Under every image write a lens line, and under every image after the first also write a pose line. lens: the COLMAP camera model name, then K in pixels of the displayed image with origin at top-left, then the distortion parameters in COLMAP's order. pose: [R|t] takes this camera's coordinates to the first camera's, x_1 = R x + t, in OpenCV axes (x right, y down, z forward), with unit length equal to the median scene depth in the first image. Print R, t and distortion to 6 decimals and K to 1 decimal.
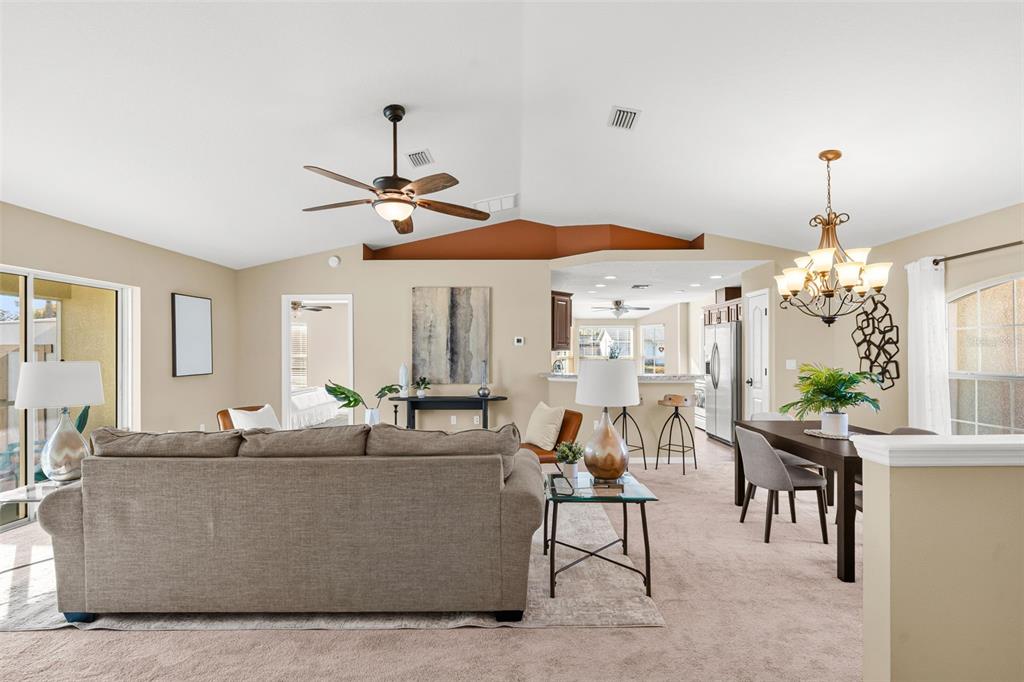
lens RADIAL K [[472.7, 0, 513.5], [0, 472.7, 351.3], [0, 0, 1]] dist [-0.001663, -0.000275]
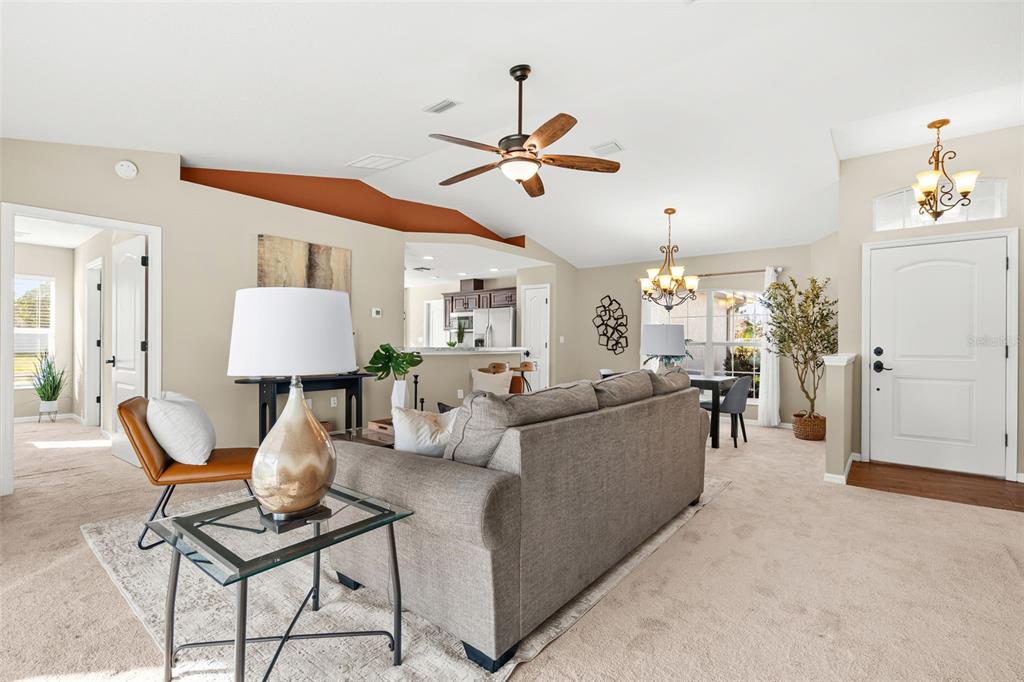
lens RADIAL K [[472.3, 0, 514.4], [0, 472.3, 345.1], [0, 0, 1]] dist [-0.000154, 0.000023]
pose [[0.624133, 0.001778, 0.781316, -0.681149], [-0.009427, 0.999942, 0.005256, 0.042886], [-0.781262, -0.010646, 0.624113, 0.254958]]
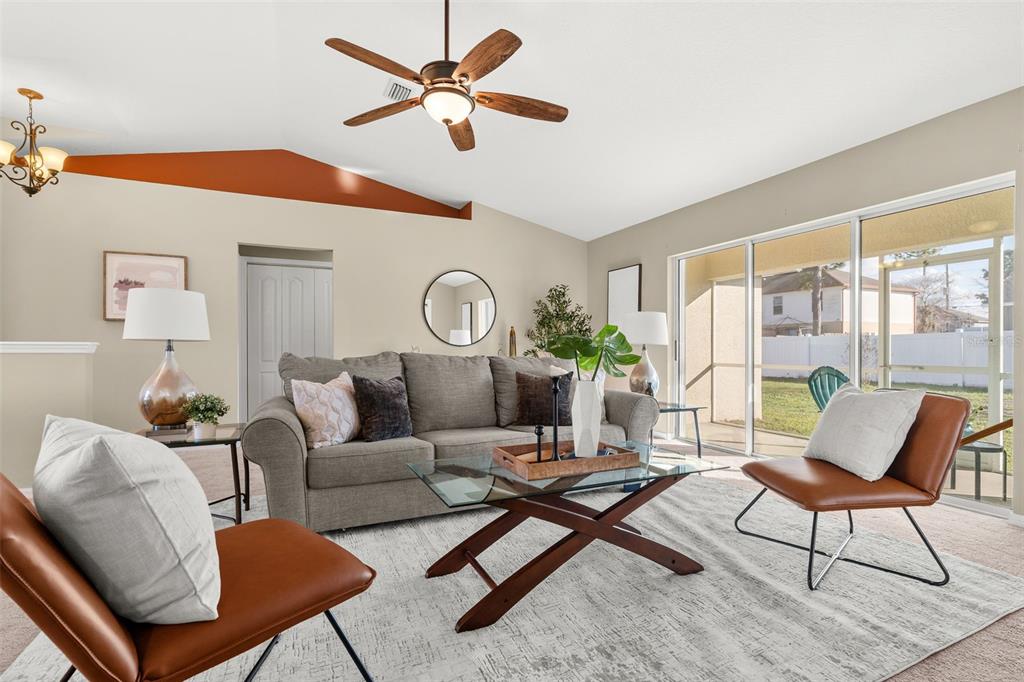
lens RADIAL K [[472.7, 0, 513.5], [0, 472.7, 351.3], [0, 0, 1]] dist [-0.001663, -0.000275]
pose [[-0.906747, 0.003507, -0.421661, -0.006267], [0.002066, 0.999990, 0.003874, 0.070941], [0.421670, 0.002642, -0.906745, 1.169310]]
